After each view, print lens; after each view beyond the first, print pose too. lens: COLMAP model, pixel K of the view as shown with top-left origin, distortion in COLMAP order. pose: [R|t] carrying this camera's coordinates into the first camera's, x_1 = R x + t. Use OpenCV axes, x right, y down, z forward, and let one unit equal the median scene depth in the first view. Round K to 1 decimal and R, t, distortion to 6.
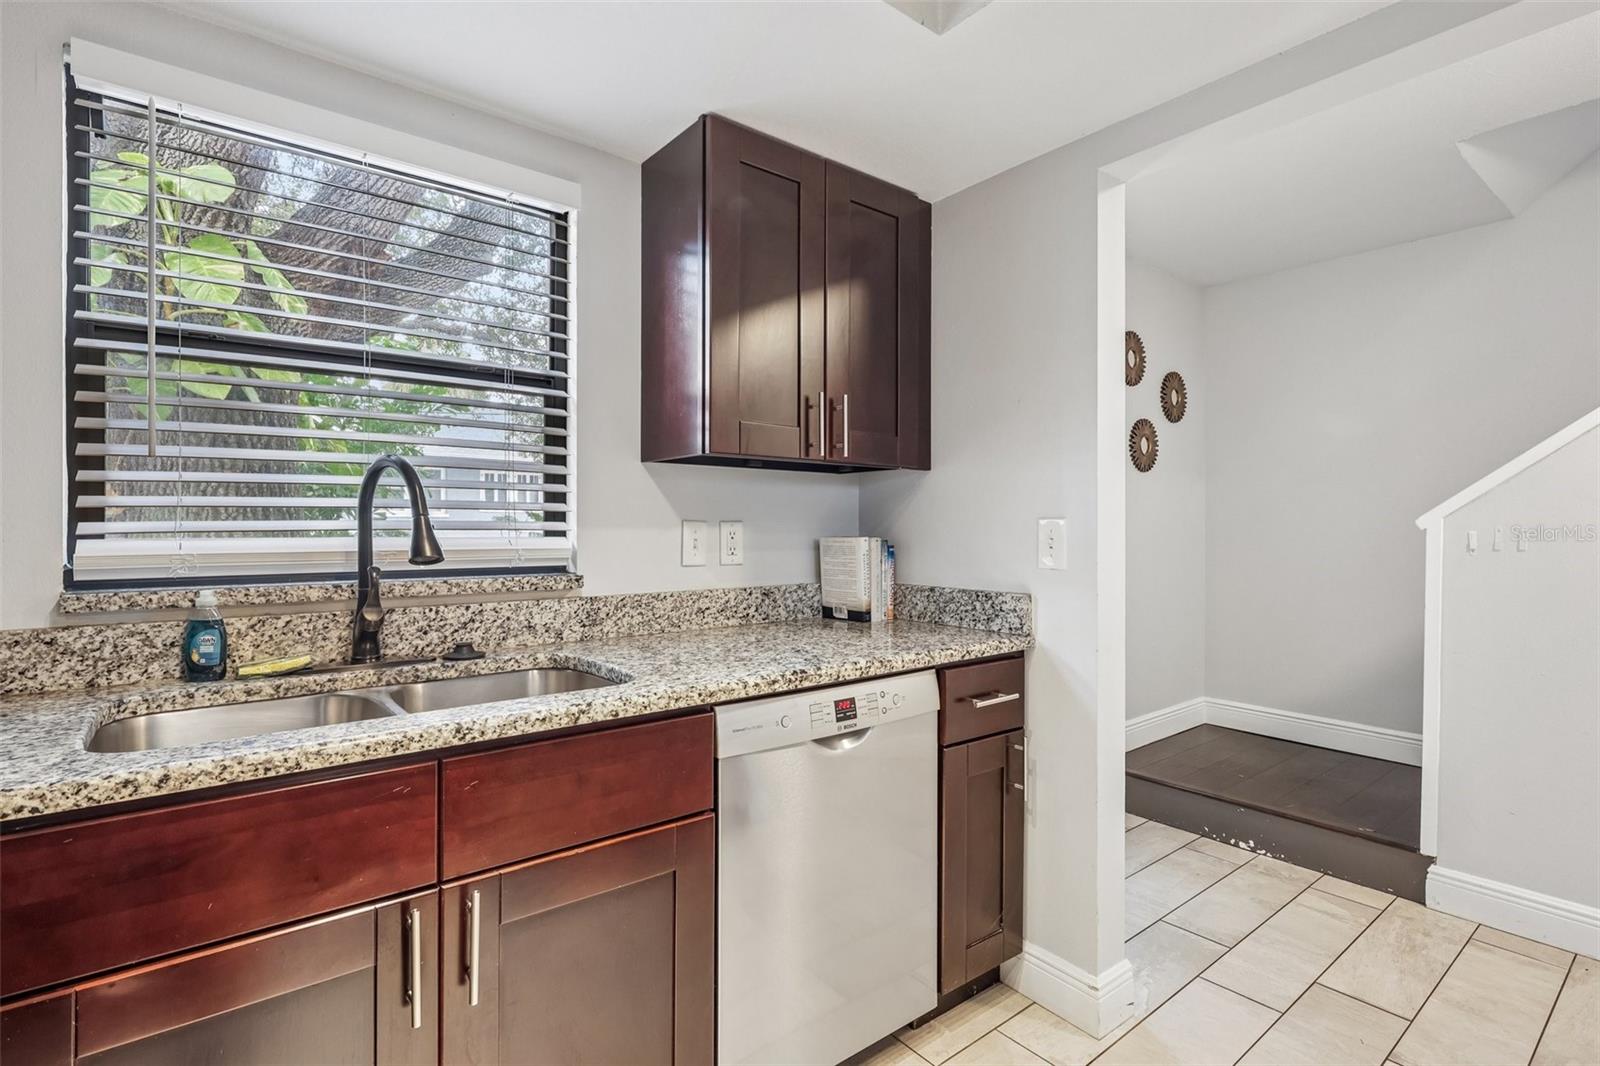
lens RADIAL K [[764.0, 0, 792.6], [0, 764.0, 529.6], [0, 0, 1]] dist [-0.001602, 0.000324]
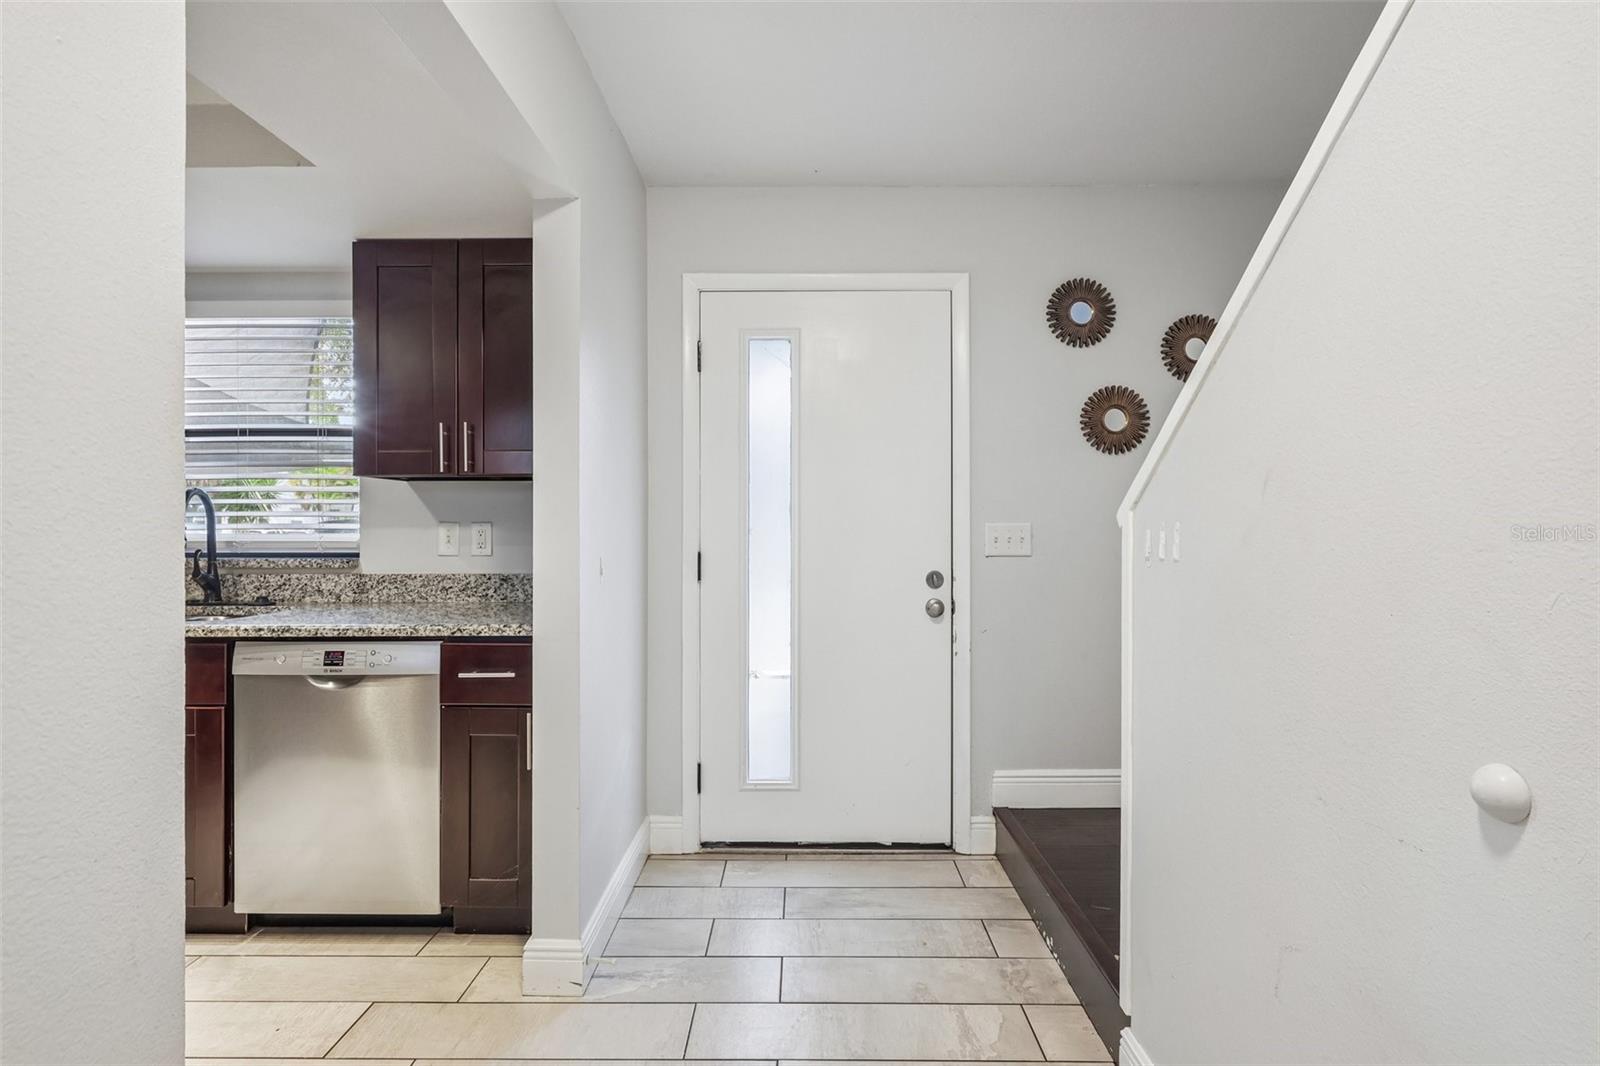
lens RADIAL K [[764.0, 0, 797.0], [0, 764.0, 524.3], [0, 0, 1]] dist [-0.001602, 0.000324]
pose [[0.776668, -0.004307, -0.629895, 1.504983], [0.000782, 0.999982, -0.005873, 0.000463], [0.629909, 0.004069, 0.776658, 0.425237]]
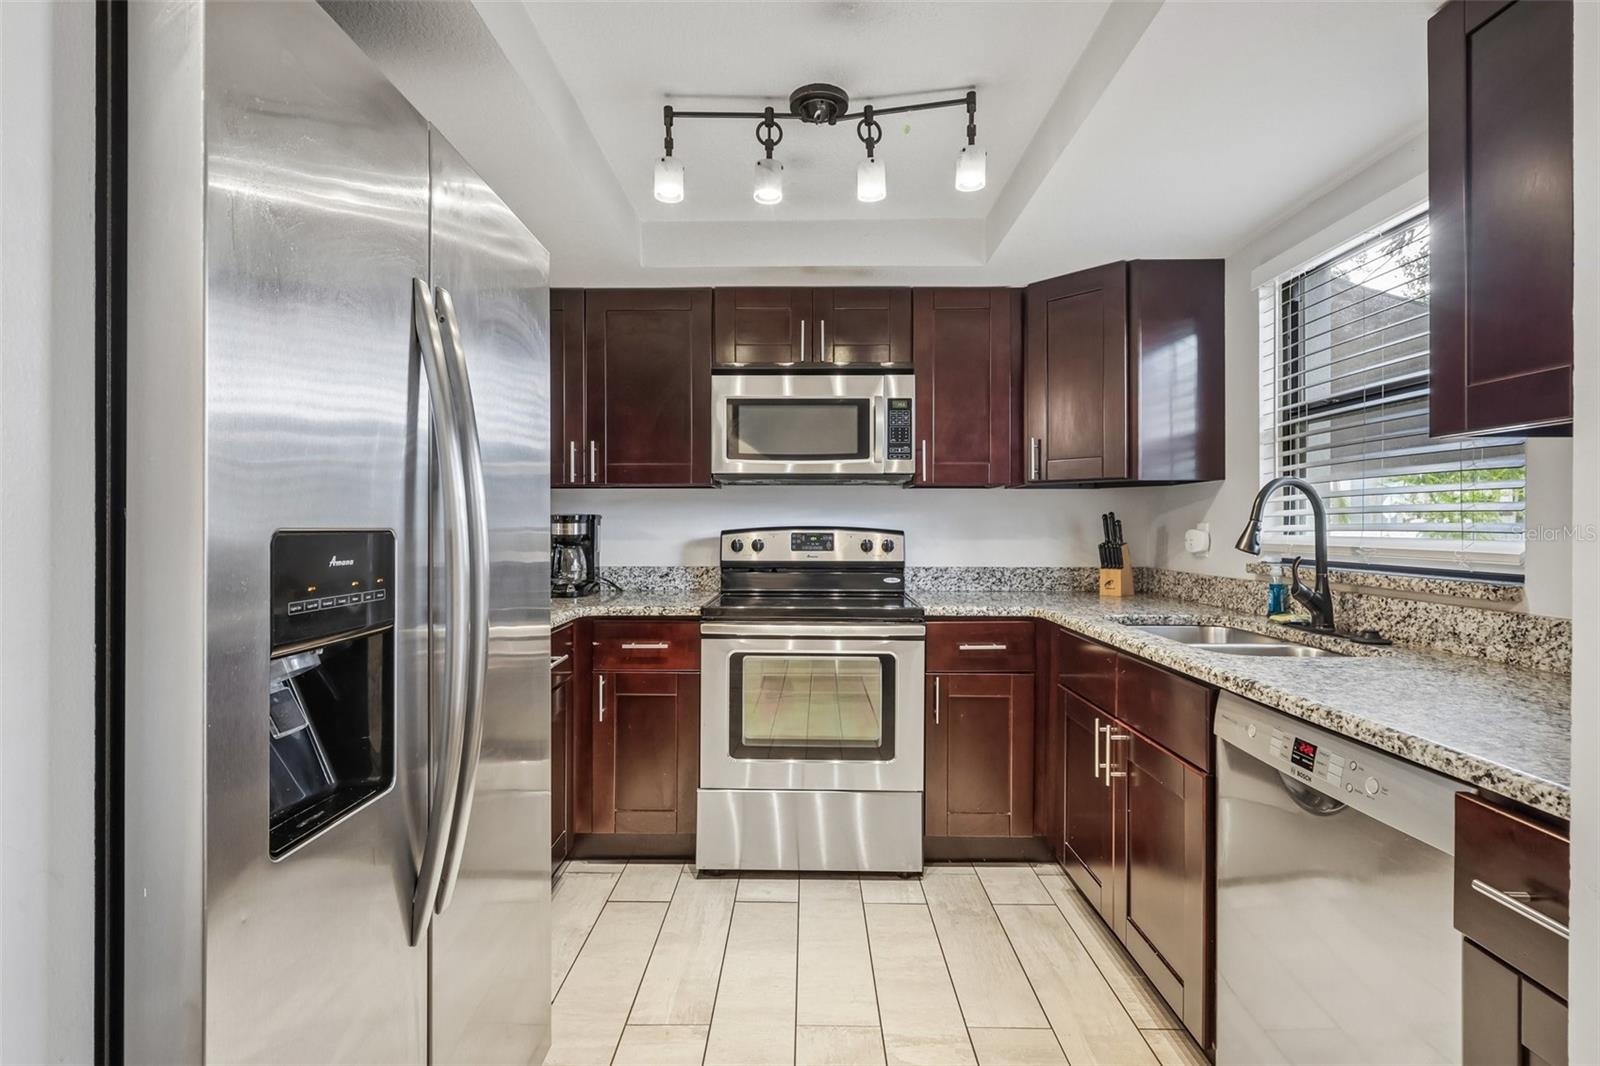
lens RADIAL K [[764.0, 0, 796.6], [0, 764.0, 526.2], [0, 0, 1]] dist [-0.001602, 0.000324]
pose [[-0.632778, -0.001431, -0.774332, 0.977977], [-0.005268, 0.999983, 0.002457, -0.005255], [0.774316, 0.005634, -0.632775, 1.031157]]
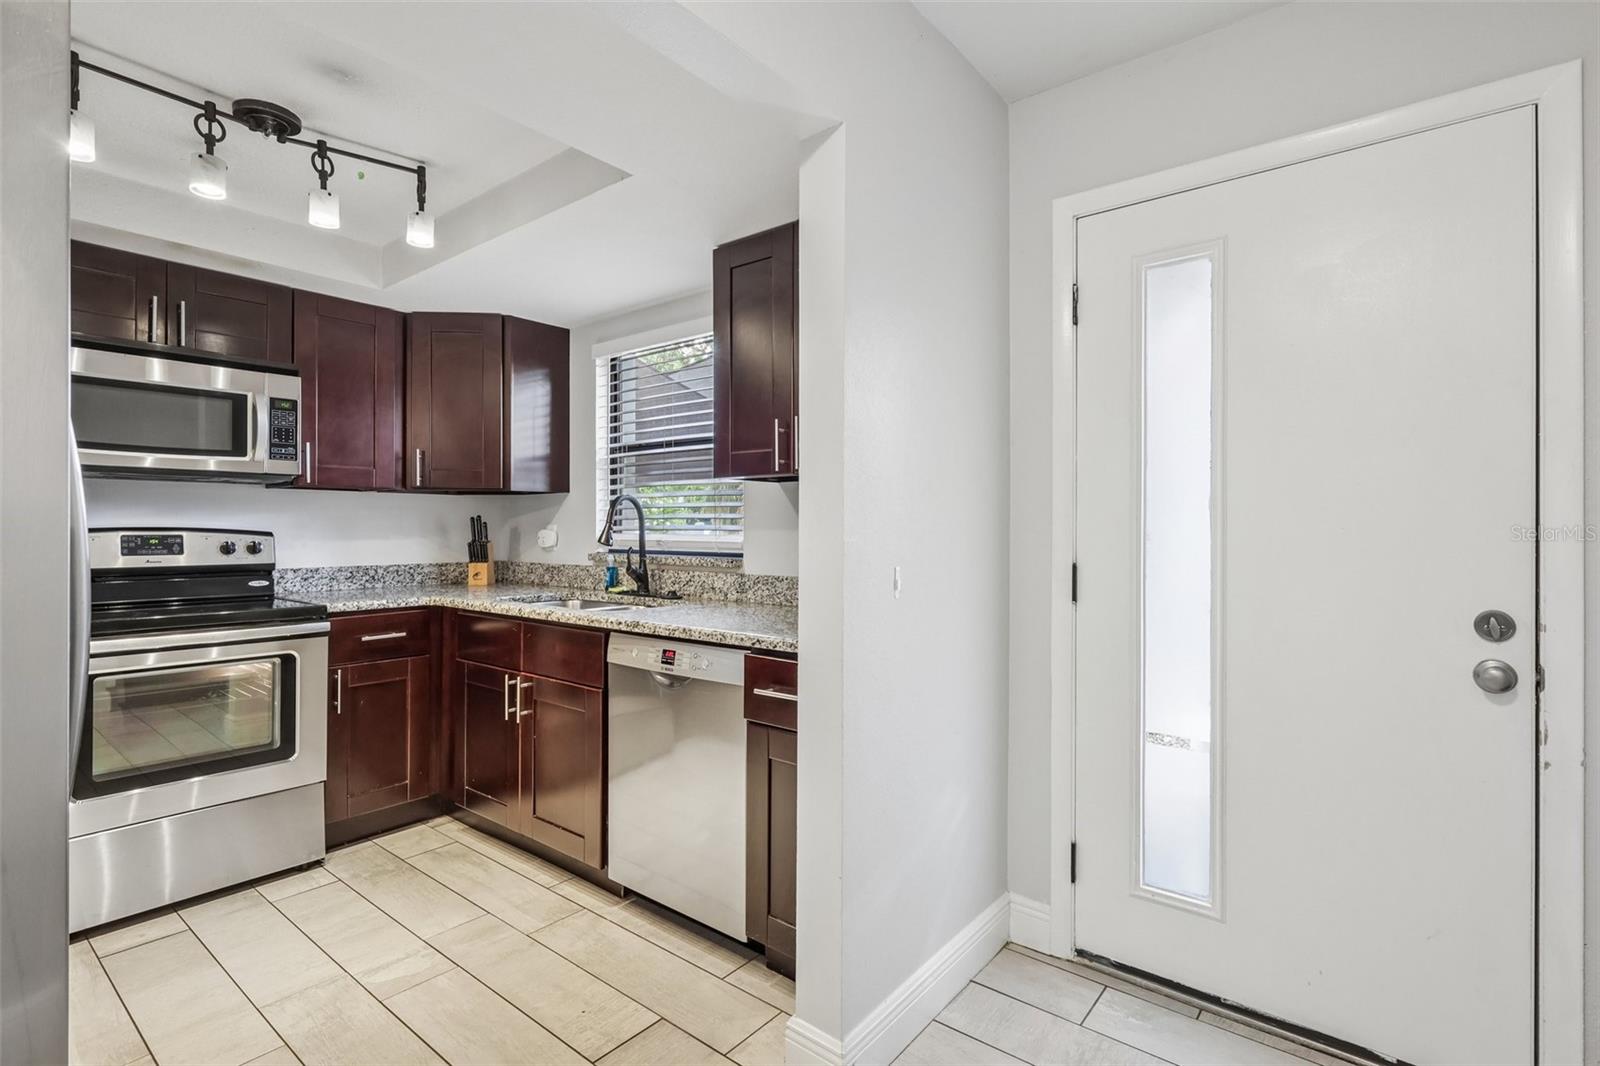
lens RADIAL K [[764.0, 0, 795.4], [0, 764.0, 525.5], [0, 0, 1]] dist [-0.001602, 0.000324]
pose [[0.216168, -0.003600, -0.976350, 1.418040], [-0.004697, 0.999978, -0.004728, -0.003227], [0.976345, 0.005608, 0.216146, 0.868918]]
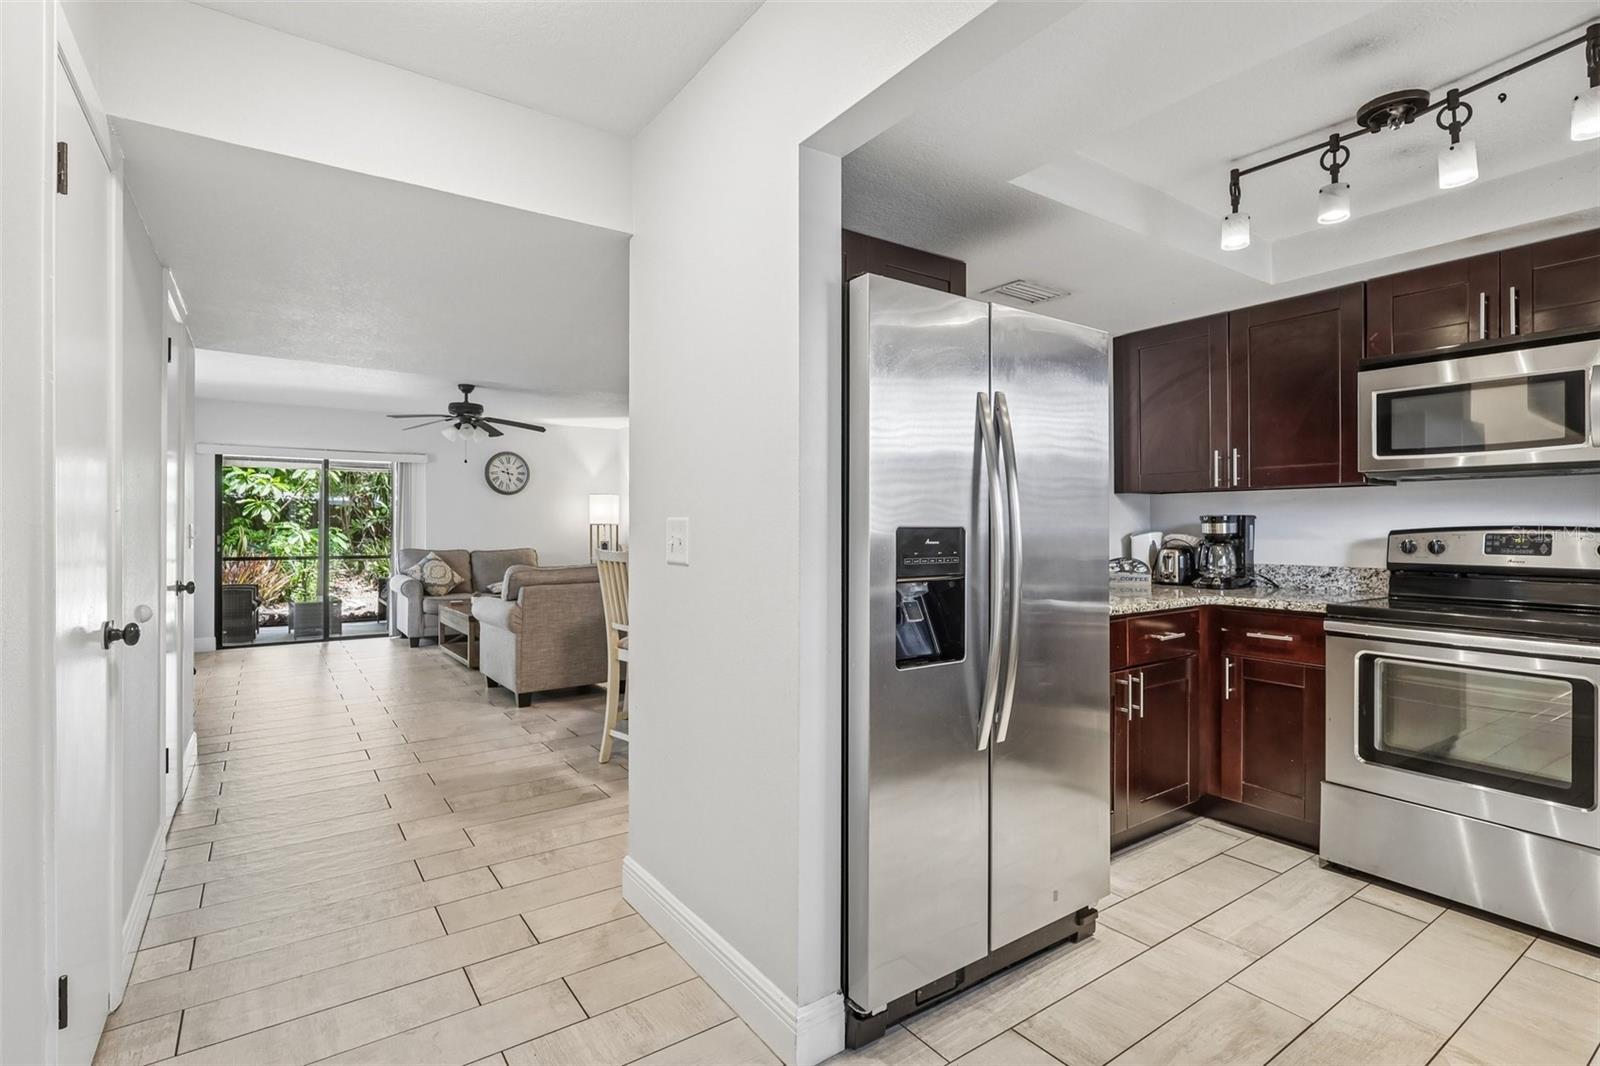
lens RADIAL K [[764.0, 0, 801.8], [0, 764.0, 521.7], [0, 0, 1]] dist [-0.001602, 0.000324]
pose [[-0.998255, -0.001780, 0.059021, 0.894644], [-0.001783, 0.999998, 0.000000, -0.006864], [-0.059021, -0.000105, -0.998257, 1.561596]]
